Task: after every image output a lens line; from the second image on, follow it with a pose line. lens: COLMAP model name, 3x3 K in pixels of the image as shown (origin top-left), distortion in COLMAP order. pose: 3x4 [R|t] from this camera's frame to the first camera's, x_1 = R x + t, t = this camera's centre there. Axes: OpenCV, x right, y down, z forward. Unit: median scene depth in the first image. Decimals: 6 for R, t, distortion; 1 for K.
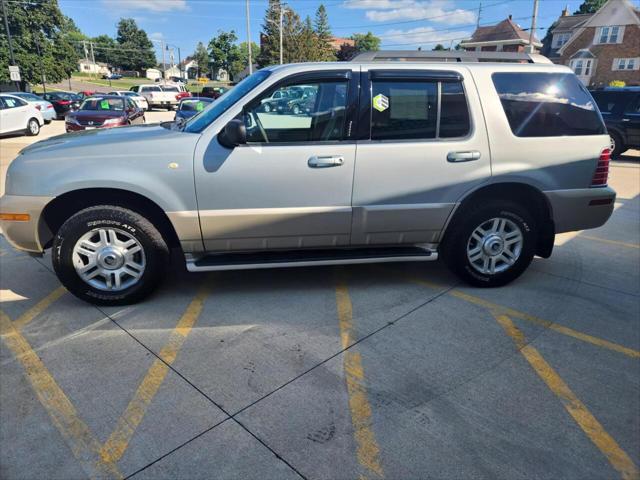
lens RADIAL K [[430.3, 0, 319.1], [0, 430.3, 237.2], [0, 0, 1]] dist [0.073687, -0.057229]
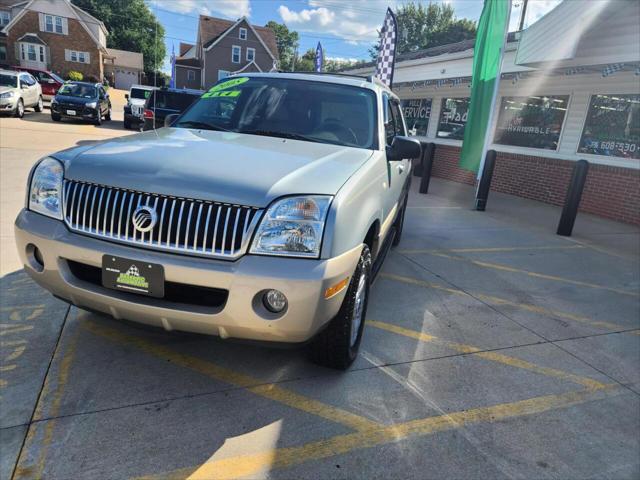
lens RADIAL K [[430.3, 0, 319.1], [0, 430.3, 237.2], [0, 0, 1]] dist [0.073687, -0.057229]
pose [[0.411644, -0.219785, 0.884446, -1.166473], [0.192057, 0.969610, 0.151560, -0.207549], [-0.890878, 0.107475, 0.441345, 0.658200]]
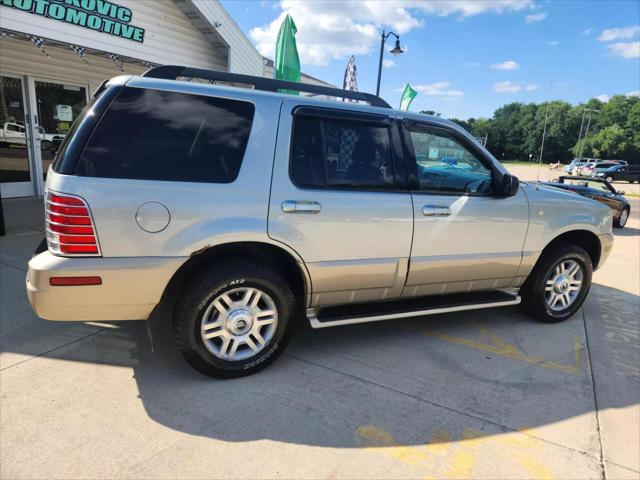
lens RADIAL K [[421.4, 0, 322.3], [0, 421.4, 233.7], [0, 0, 1]] dist [0.063111, -0.040896]
pose [[-0.960222, -0.022619, -0.278319, 0.436172], [-0.160800, 0.859654, 0.484910, -0.706612], [0.228290, 0.510376, -0.829096, 2.237351]]
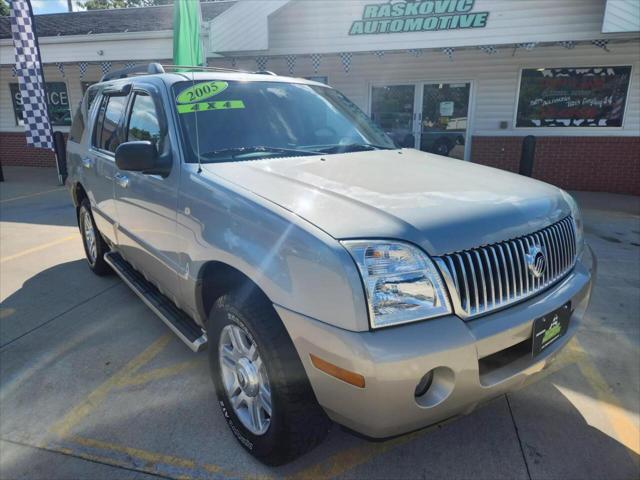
lens RADIAL K [[426.9, 0, 316.9], [0, 426.9, 229.3], [0, 0, 1]] dist [0.069766, -0.056590]
pose [[-0.494767, -0.236284, 0.836286, -1.027731], [0.253932, 0.881018, 0.399155, -0.499413], [-0.831098, 0.409849, -0.375899, 1.534708]]
